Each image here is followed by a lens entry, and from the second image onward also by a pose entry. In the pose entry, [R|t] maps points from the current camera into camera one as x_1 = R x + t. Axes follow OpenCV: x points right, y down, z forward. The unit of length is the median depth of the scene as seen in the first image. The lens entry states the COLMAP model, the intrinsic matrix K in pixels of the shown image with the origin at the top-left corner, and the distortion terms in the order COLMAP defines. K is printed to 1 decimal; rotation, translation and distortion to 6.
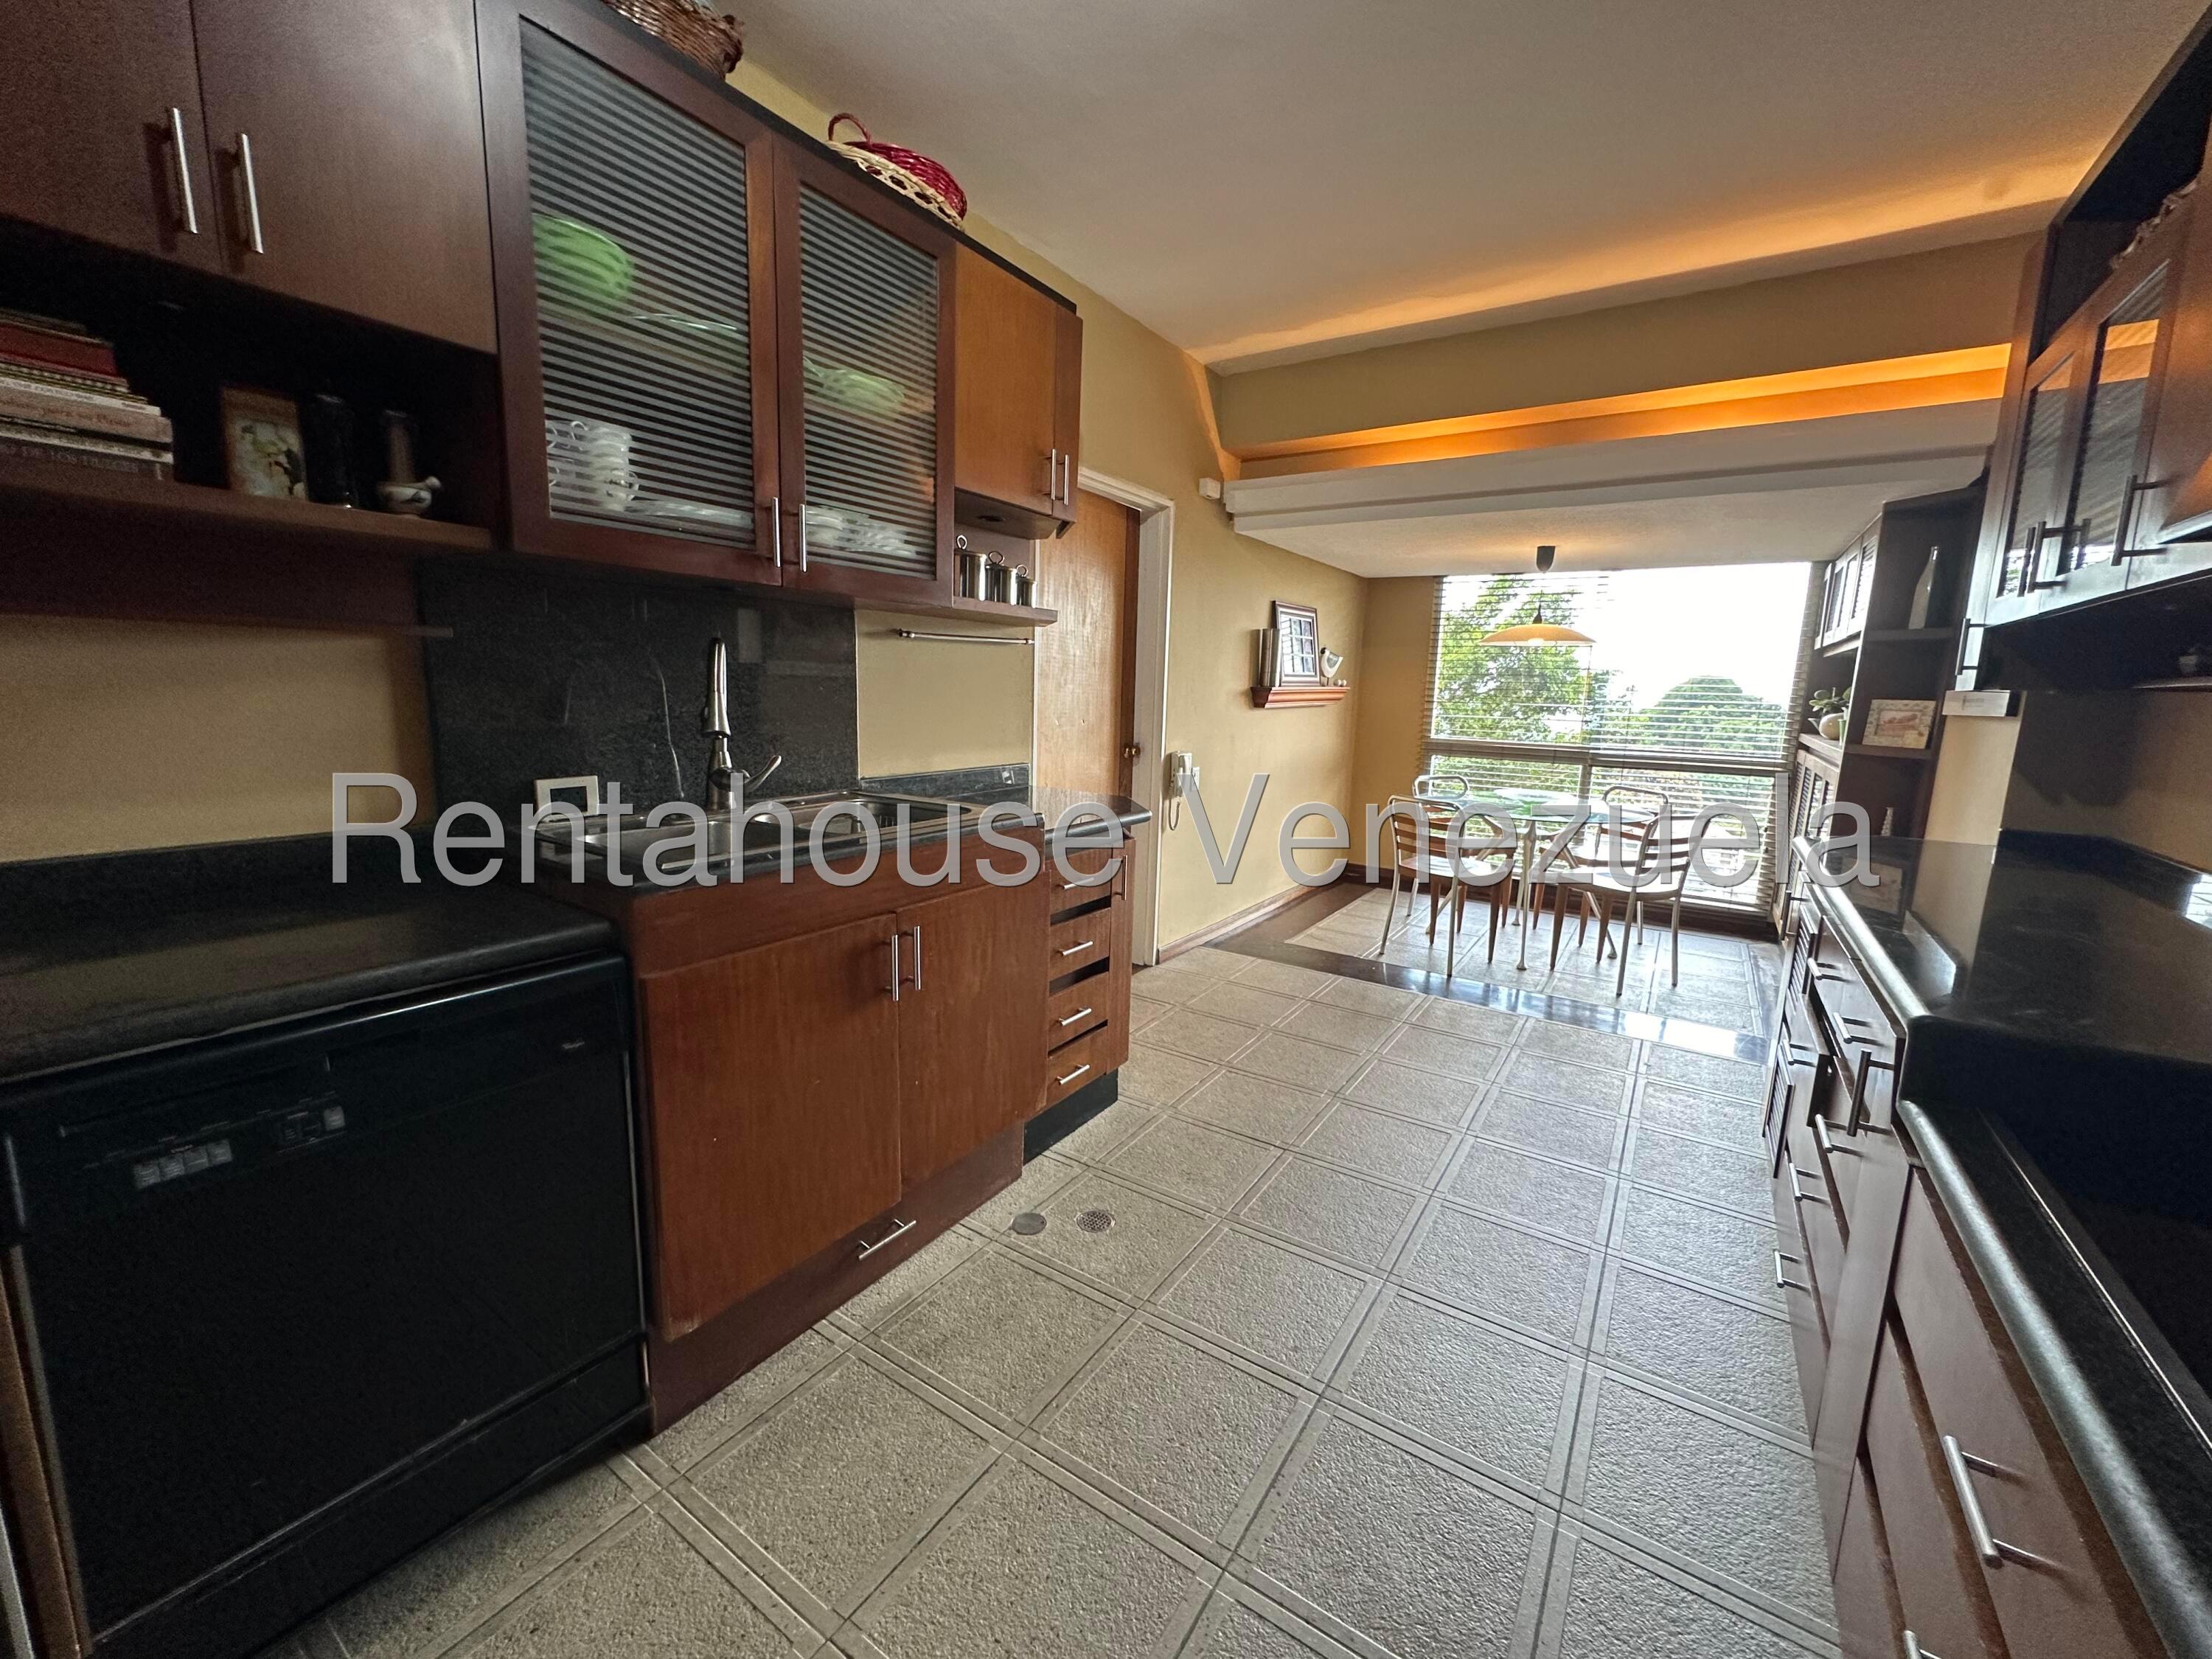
lens RADIAL K [[884.9, 0, 1106.0], [0, 884.9, 829.5], [0, 0, 1]] dist [0.000078, 0.000002]
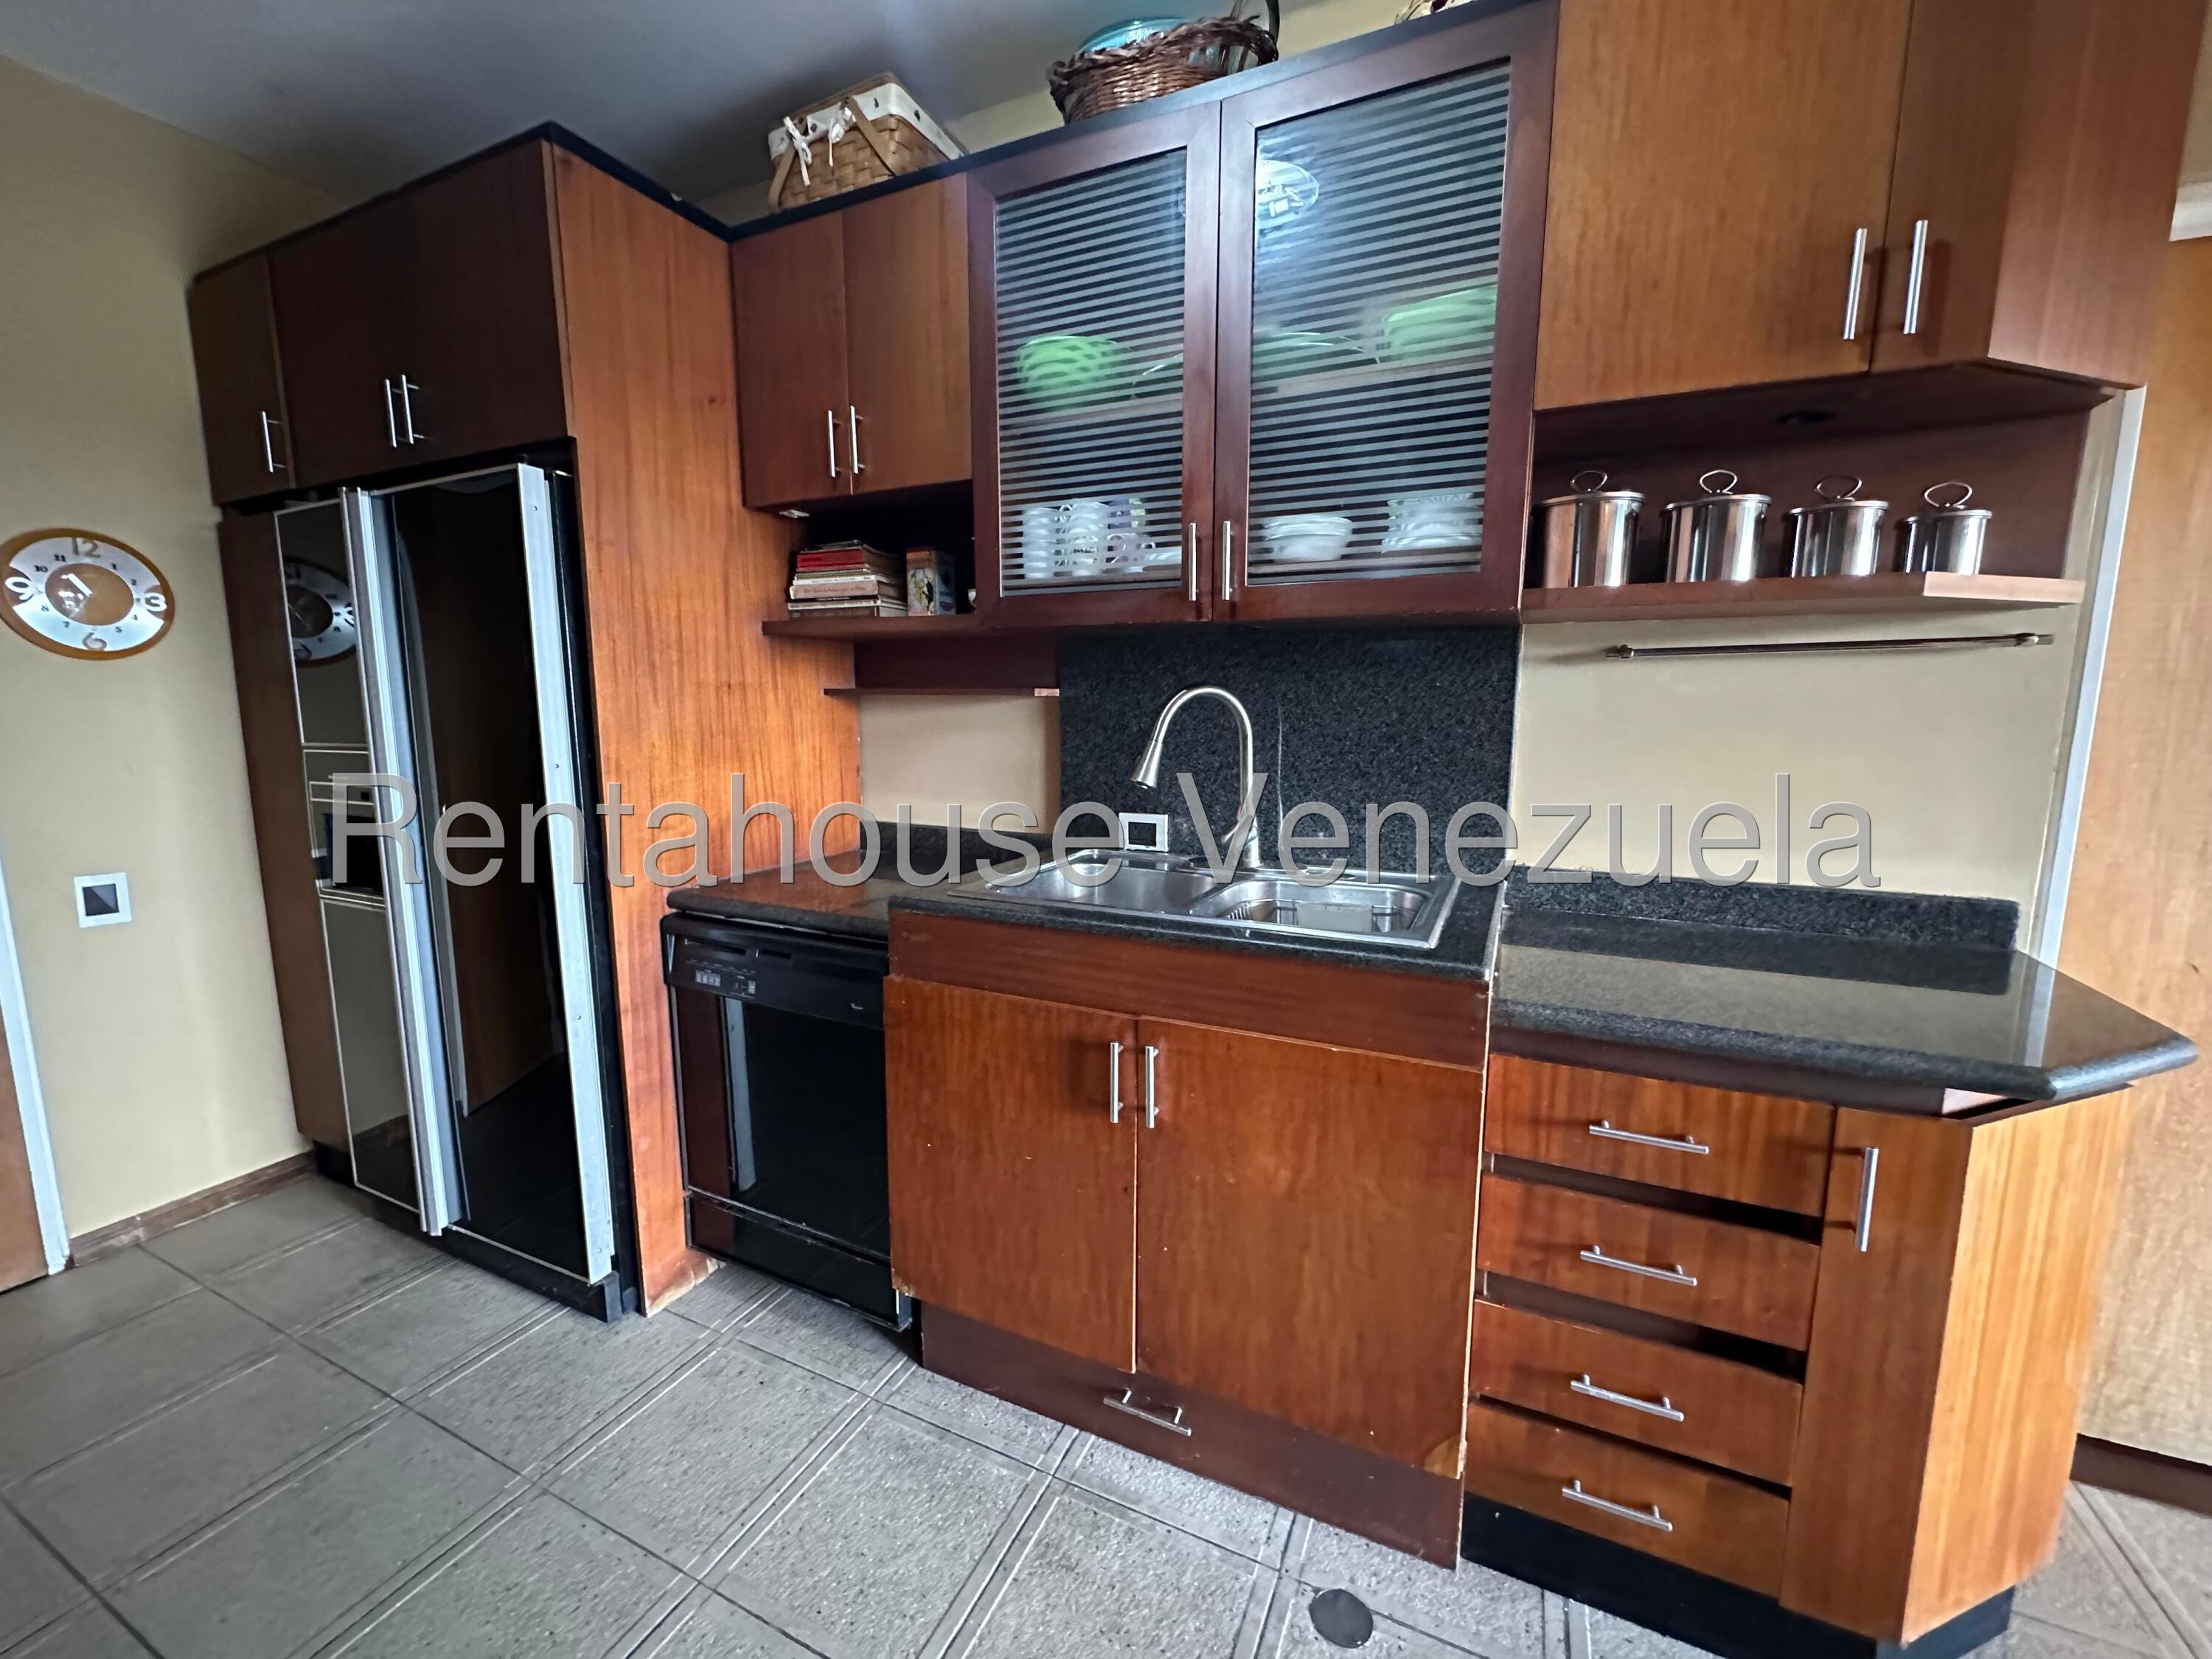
lens RADIAL K [[884.9, 0, 1106.0], [0, 884.9, 829.5], [0, 0, 1]] dist [0.000078, 0.000002]
pose [[0.148562, 0.113385, -0.982381, 0.512009], [-0.160211, 0.983041, 0.089233, -0.136945], [0.975839, 0.144131, 0.164209, 0.803739]]
